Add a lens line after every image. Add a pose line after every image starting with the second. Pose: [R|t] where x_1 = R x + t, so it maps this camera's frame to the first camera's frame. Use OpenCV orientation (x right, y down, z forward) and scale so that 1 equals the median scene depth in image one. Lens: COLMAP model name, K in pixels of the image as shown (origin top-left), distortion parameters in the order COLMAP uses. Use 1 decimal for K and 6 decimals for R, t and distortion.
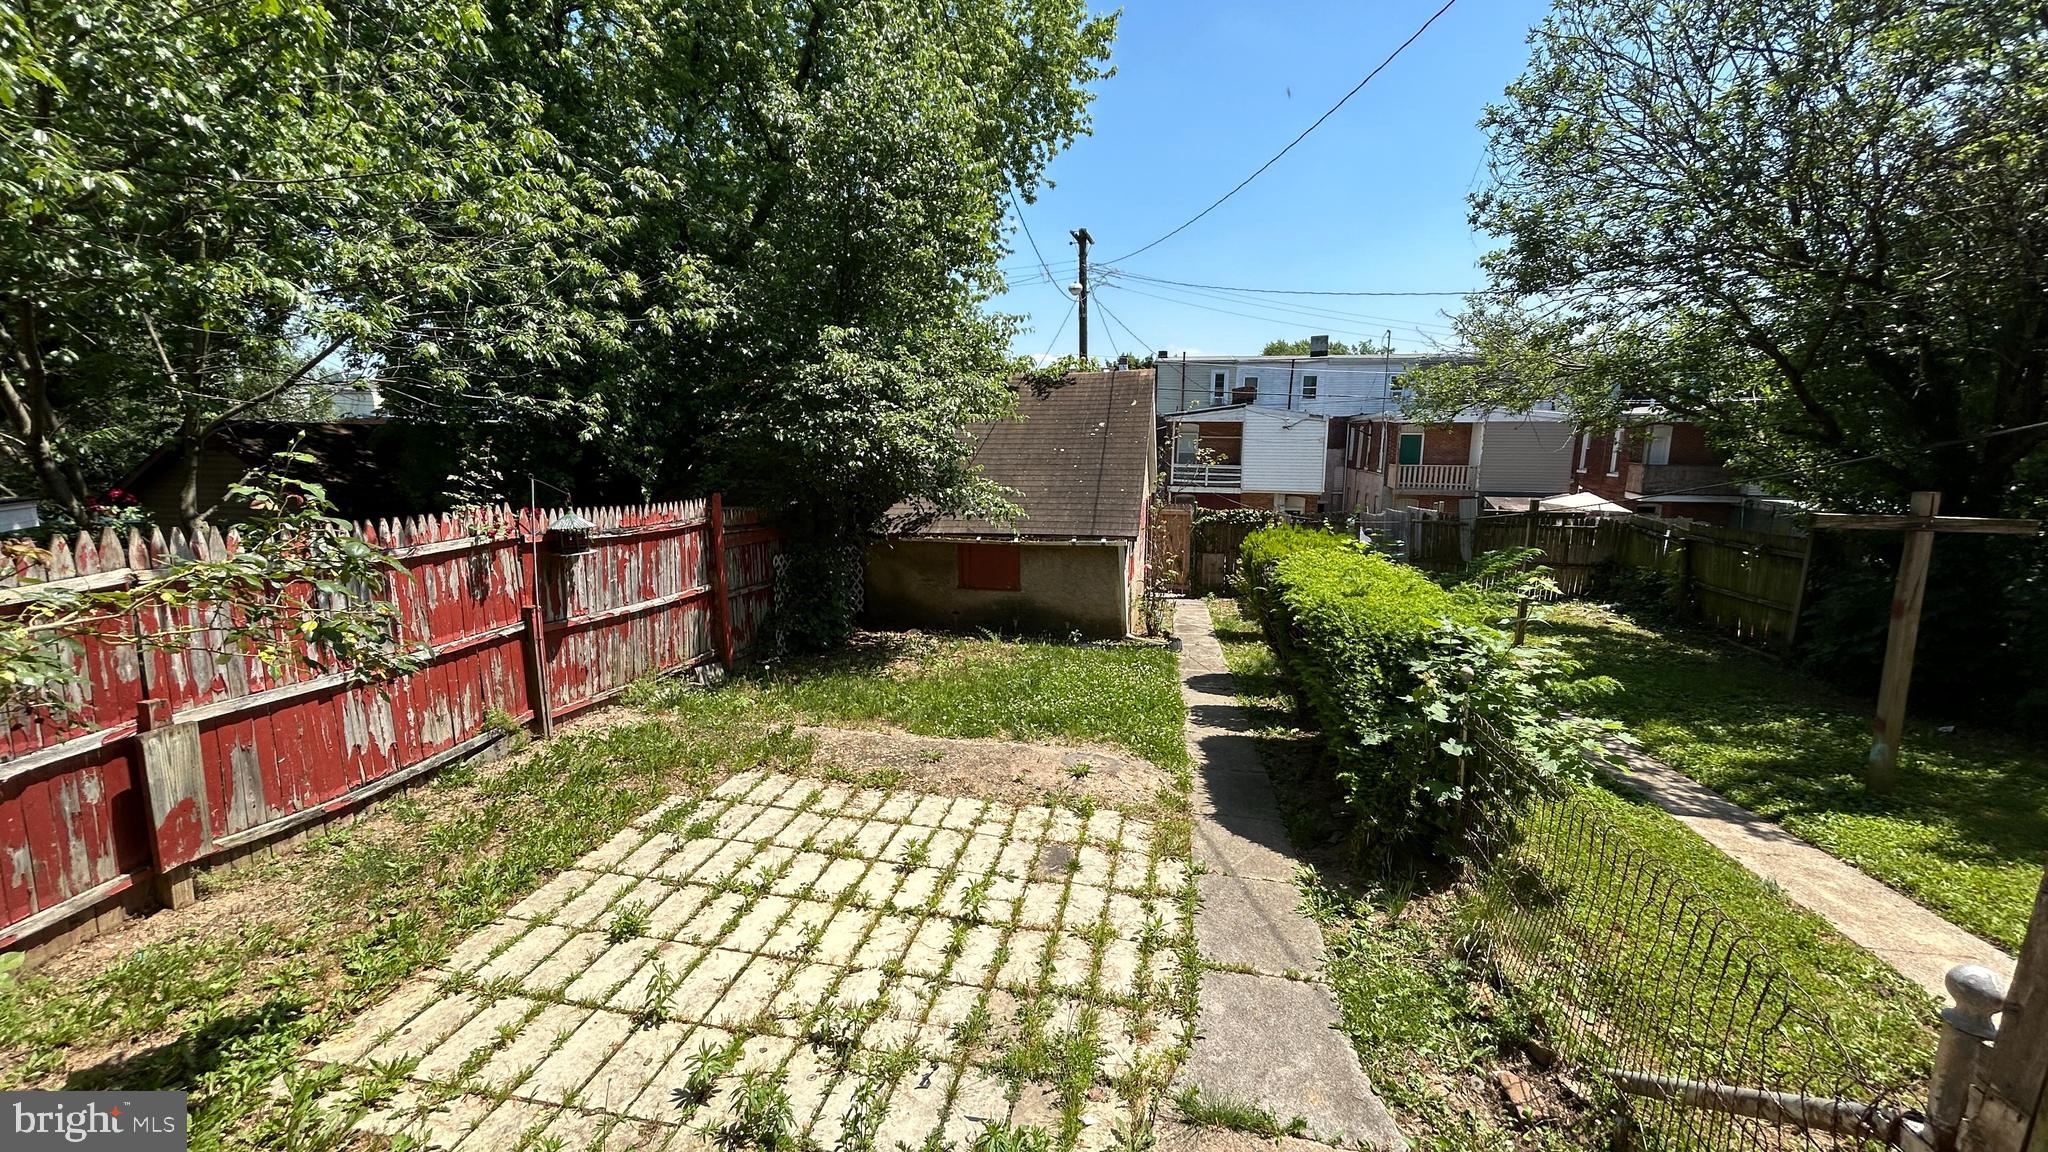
lens RADIAL K [[827.4, 0, 1024.0], [0, 827.4, 576.0], [0, 0, 1]] dist [0.001120, -0.000151]
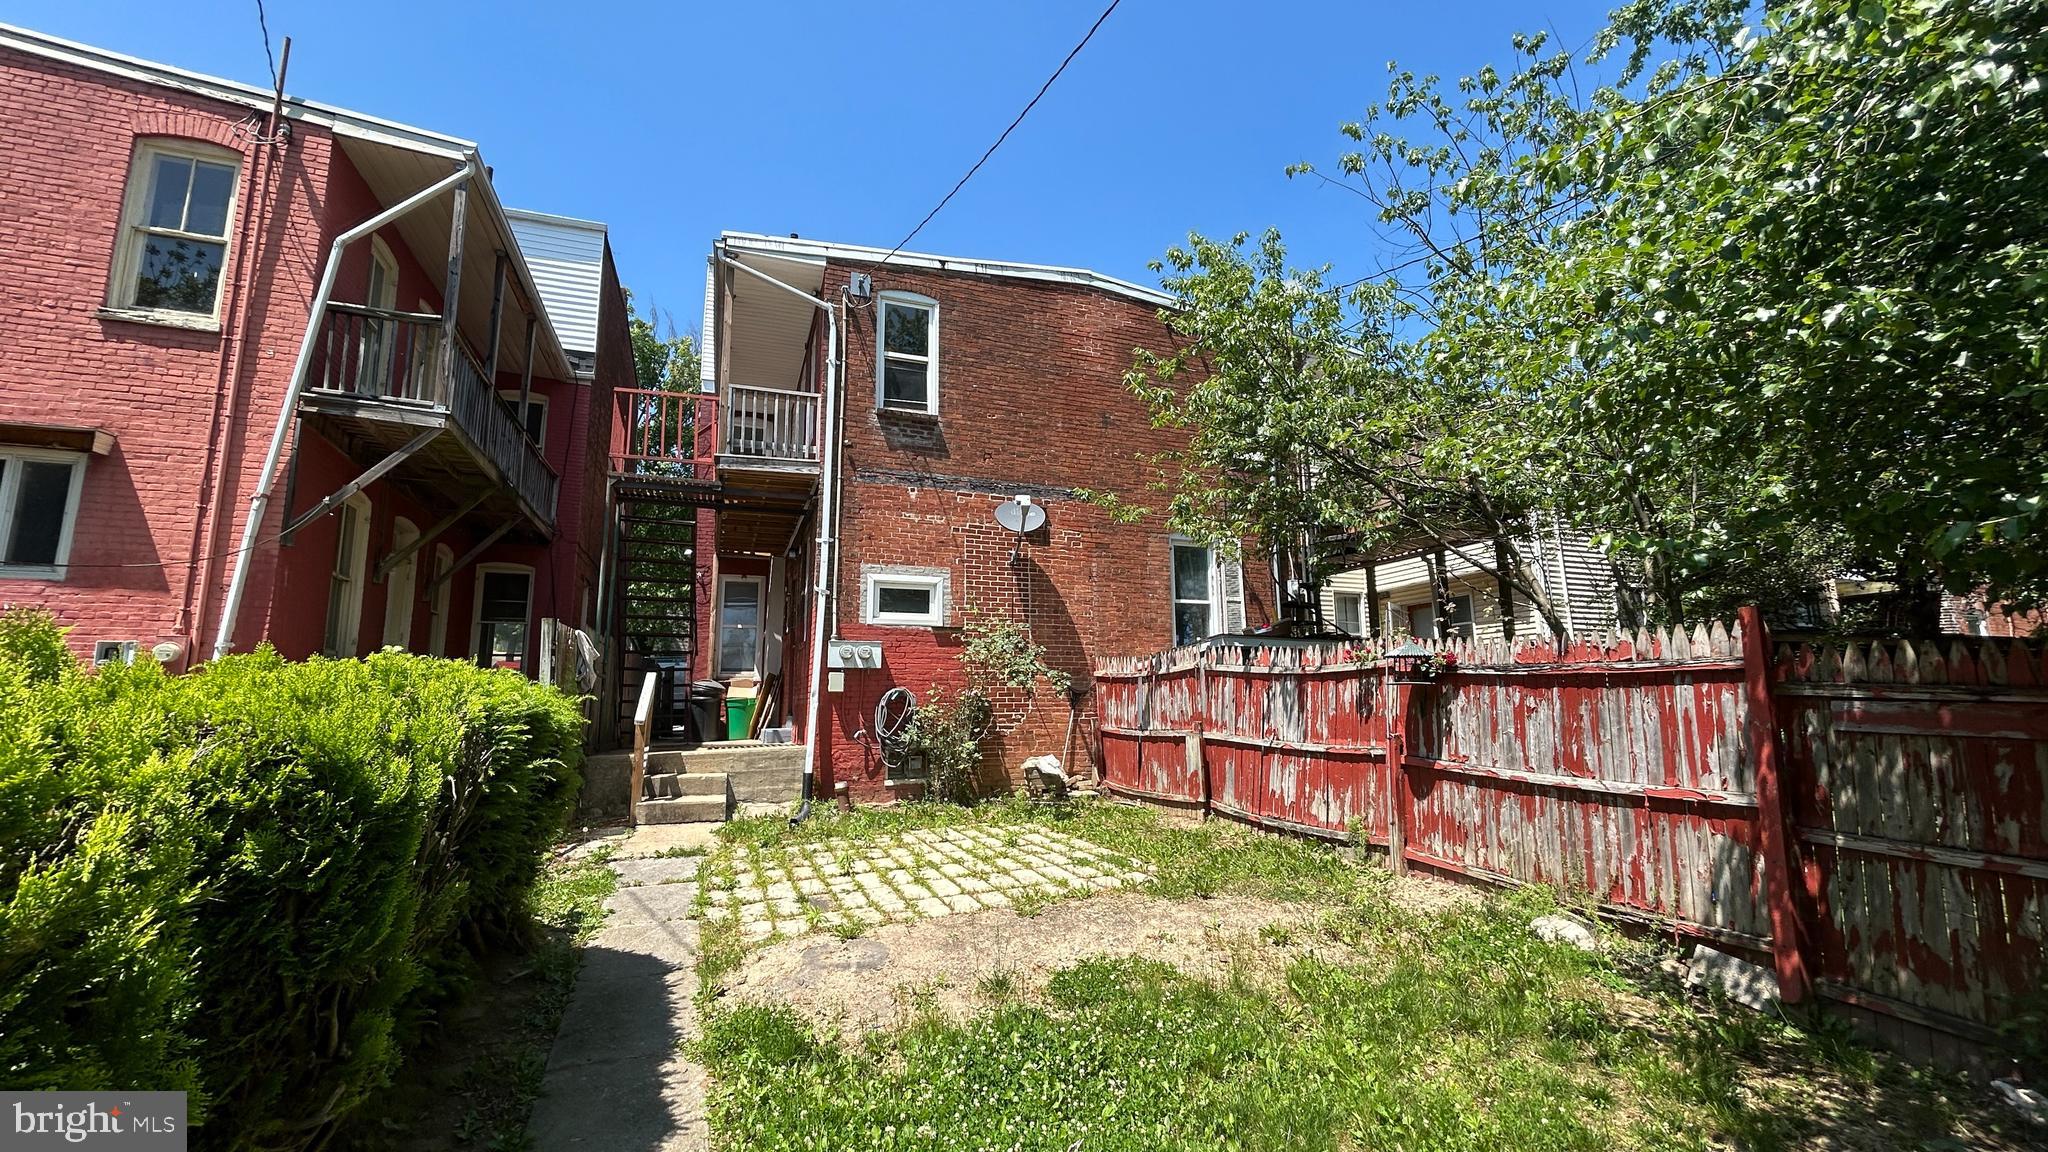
lens RADIAL K [[827.4, 0, 1024.0], [0, 827.4, 576.0], [0, 0, 1]] dist [0.001120, -0.000151]
pose [[-0.852246, -0.077048, -0.517437, 0.309079], [-0.079021, 0.996706, -0.018261, -0.094057], [0.517139, 0.025326, -0.855527, 1.507540]]
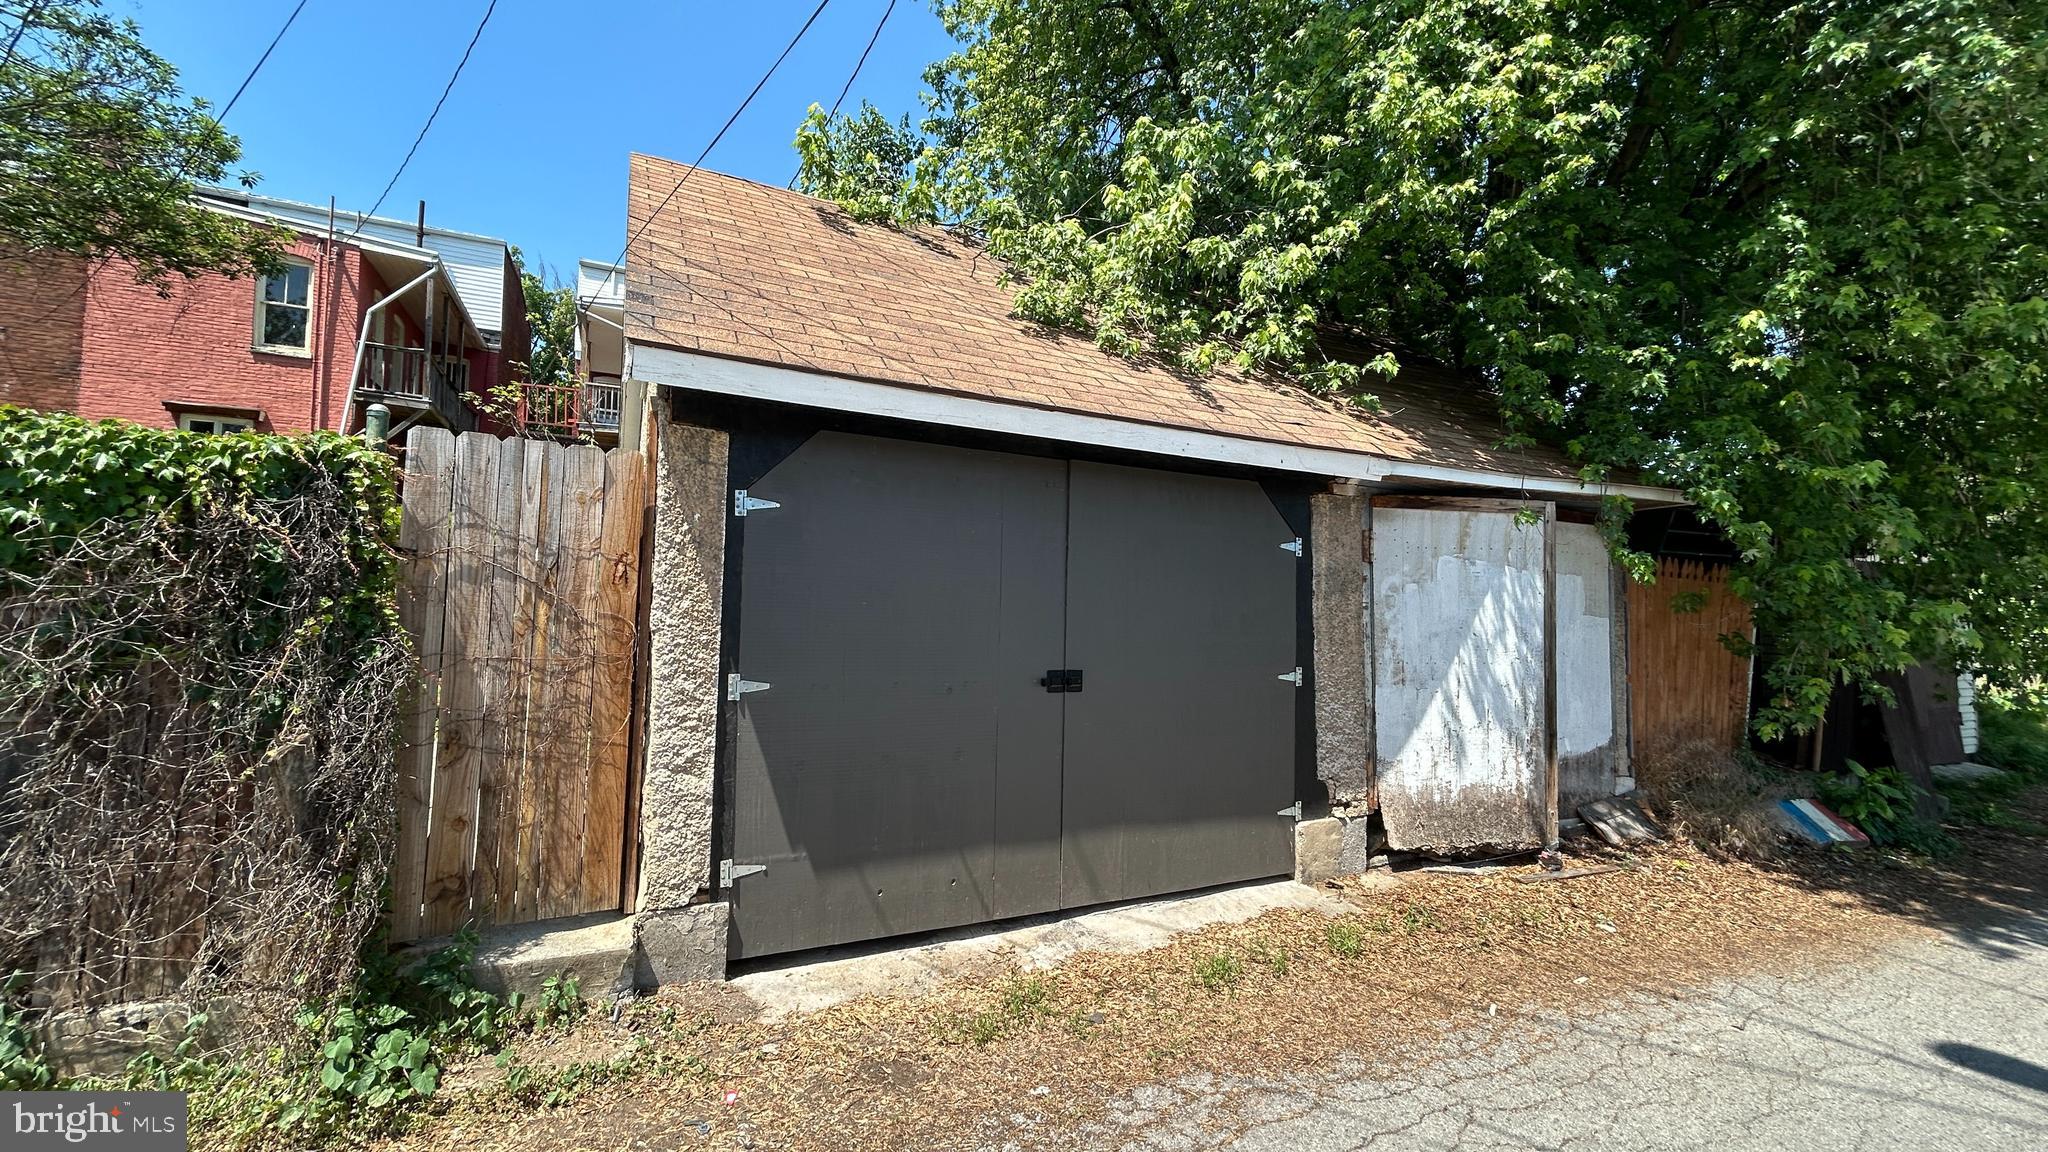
lens RADIAL K [[827.4, 0, 1024.0], [0, 827.4, 576.0], [0, 0, 1]] dist [0.001120, -0.000151]
pose [[-0.795614, -0.040653, -0.604438, 0.406195], [-0.119192, 0.988748, 0.090390, -0.159736], [0.593963, 0.143960, -0.791507, 2.350116]]
